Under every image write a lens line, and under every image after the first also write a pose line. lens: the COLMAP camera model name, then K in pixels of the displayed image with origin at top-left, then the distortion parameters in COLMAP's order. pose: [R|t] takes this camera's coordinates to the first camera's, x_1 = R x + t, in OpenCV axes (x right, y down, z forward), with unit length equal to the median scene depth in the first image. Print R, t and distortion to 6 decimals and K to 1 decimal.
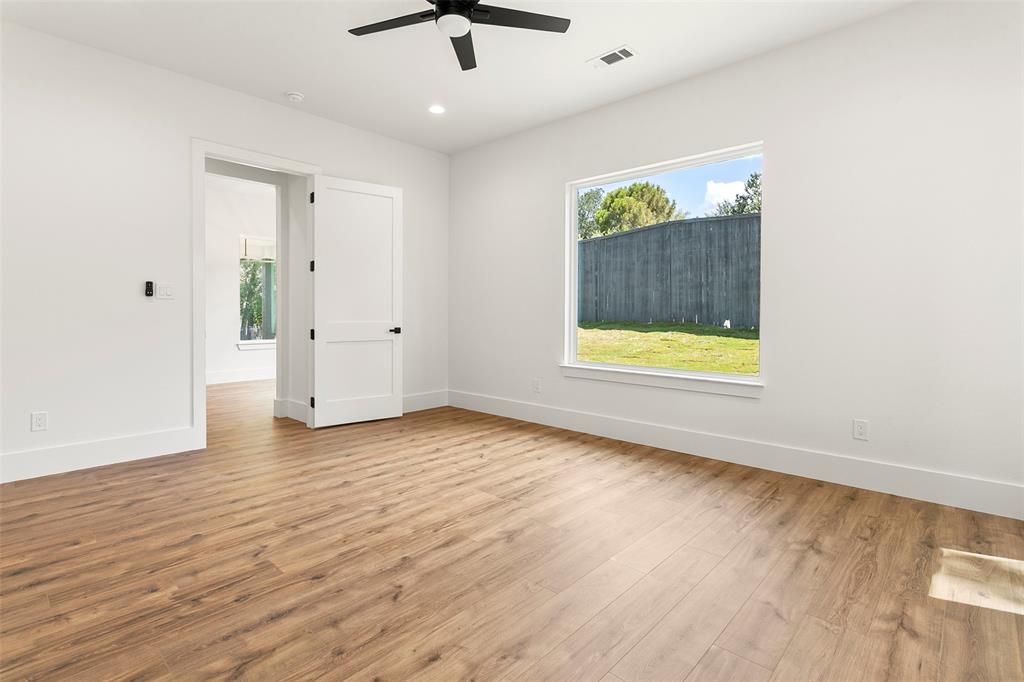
lens RADIAL K [[500.0, 0, 512.0], [0, 500.0, 341.0], [0, 0, 1]] dist [0.002010, 0.000340]
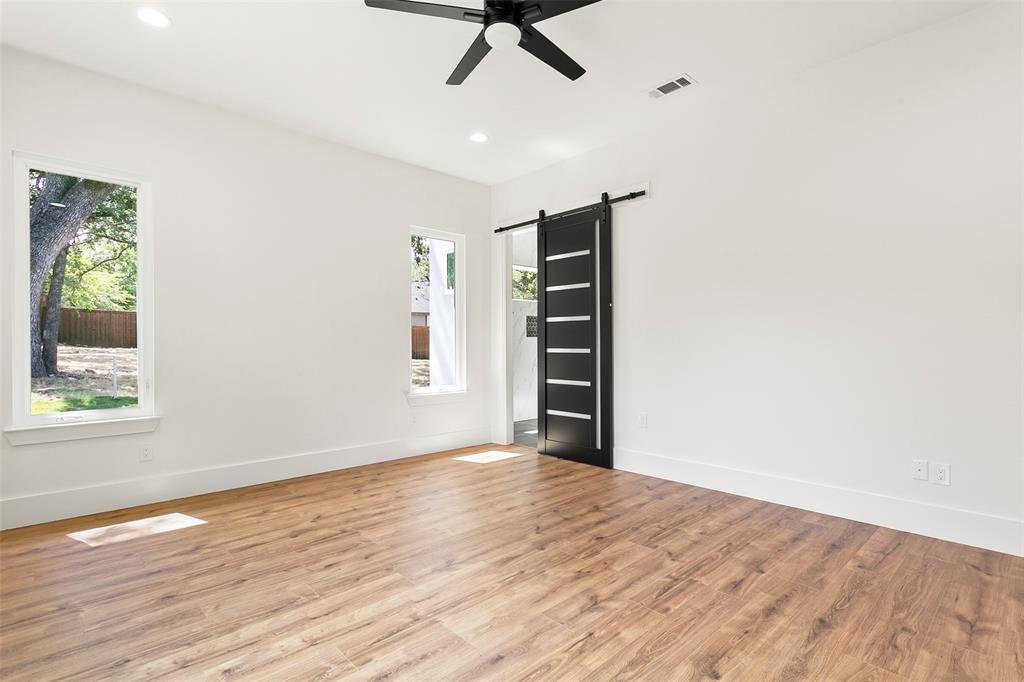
lens RADIAL K [[500.0, 0, 512.0], [0, 500.0, 341.0], [0, 0, 1]] dist [0.002010, 0.000340]
pose [[-0.997152, 0.002511, 0.075376, -0.219908], [0.006559, 0.998546, 0.053501, -0.127330], [-0.075132, 0.053843, -0.995719, 2.054973]]
